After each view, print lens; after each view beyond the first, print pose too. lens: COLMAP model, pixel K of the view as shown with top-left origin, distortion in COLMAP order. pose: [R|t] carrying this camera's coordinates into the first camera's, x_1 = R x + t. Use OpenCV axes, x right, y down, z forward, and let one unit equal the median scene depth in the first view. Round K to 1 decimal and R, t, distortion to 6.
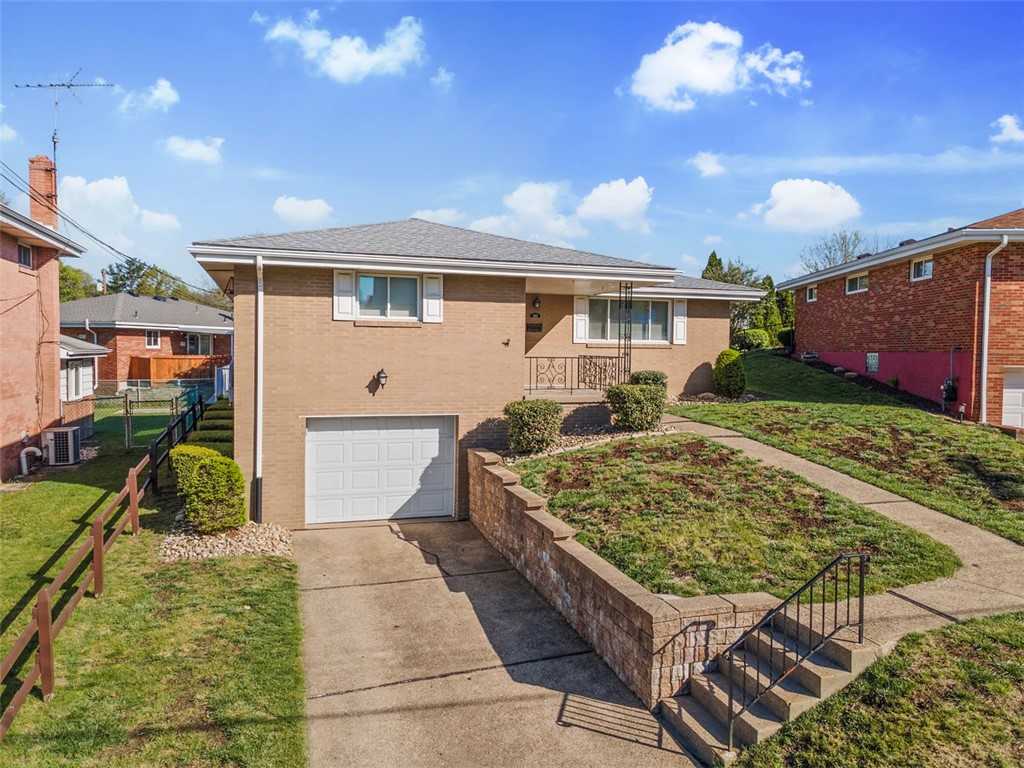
lens RADIAL K [[749.2, 0, 512.0], [0, 749.2, 384.0], [0, 0, 1]] dist [0.042747, 0.012059]
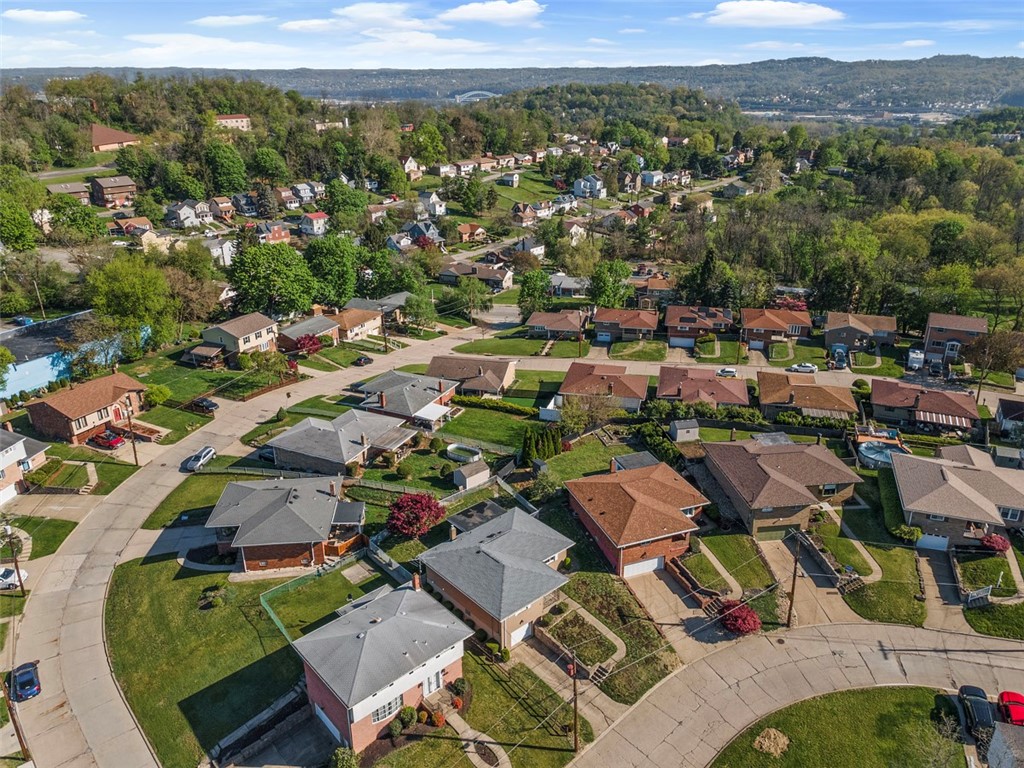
lens RADIAL K [[749.2, 0, 512.0], [0, 749.2, 384.0], [0, 0, 1]] dist [0.042747, 0.012059]
pose [[0.915829, -0.175029, 0.361418, -1.827965], [0.039335, 0.934786, 0.353028, -3.372856], [-0.399638, -0.309097, 0.862988, -2.953715]]
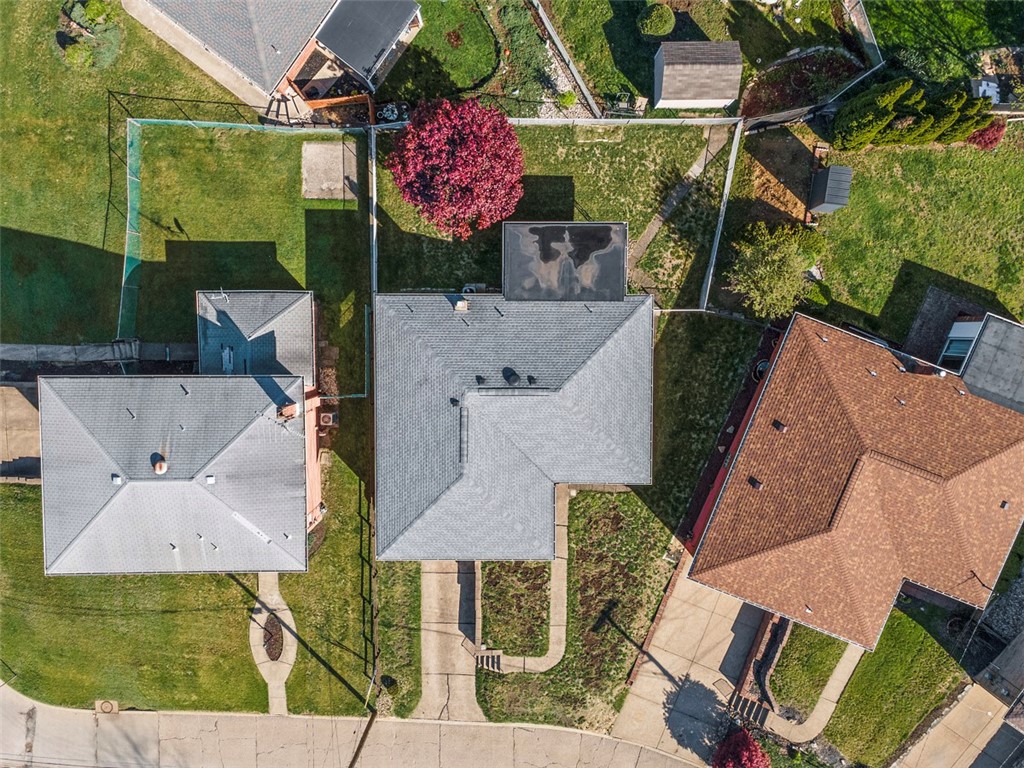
lens RADIAL K [[749.2, 0, 512.0], [0, 749.2, 384.0], [0, 0, 1]] dist [0.042747, 0.012059]
pose [[0.950539, 0.310450, 0.009795, -0.134359], [-0.004948, -0.016399, 0.999853, -2.900814], [0.310565, -0.950448, -0.014052, 1.675938]]
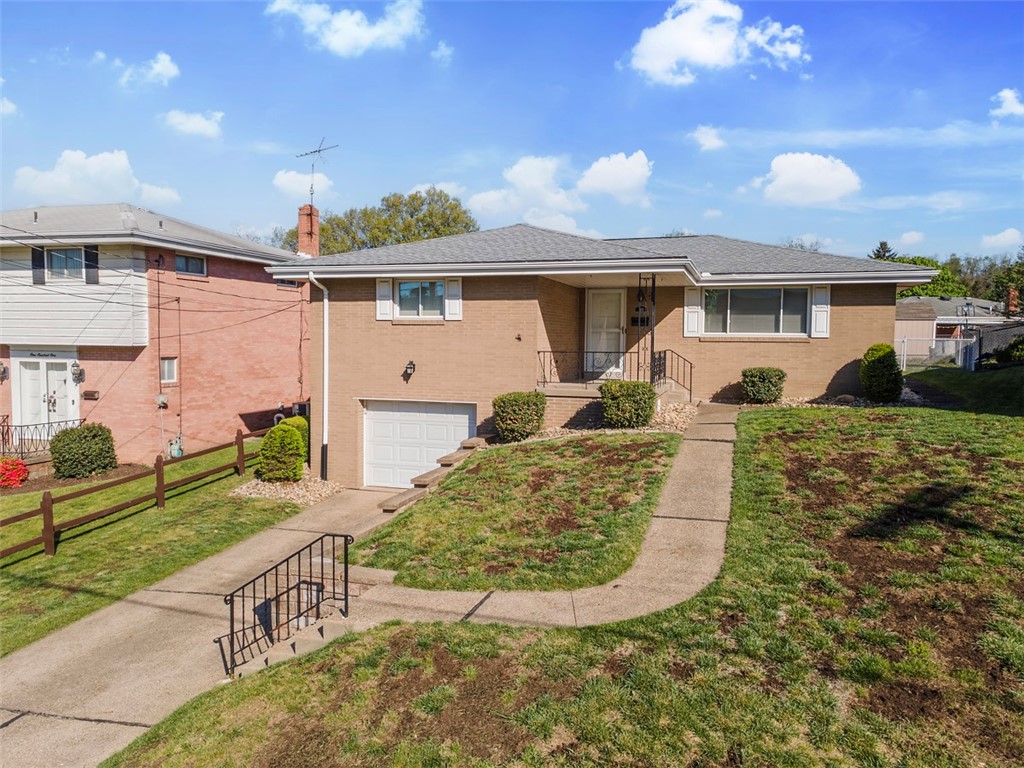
lens RADIAL K [[749.2, 0, 512.0], [0, 749.2, 384.0], [0, 0, 1]] dist [0.042747, 0.012059]
pose [[0.817624, 0.030199, -0.574960, 0.625838], [-0.025545, 0.999543, 0.016173, -0.006695], [0.575186, 0.001464, 0.818021, 0.129363]]
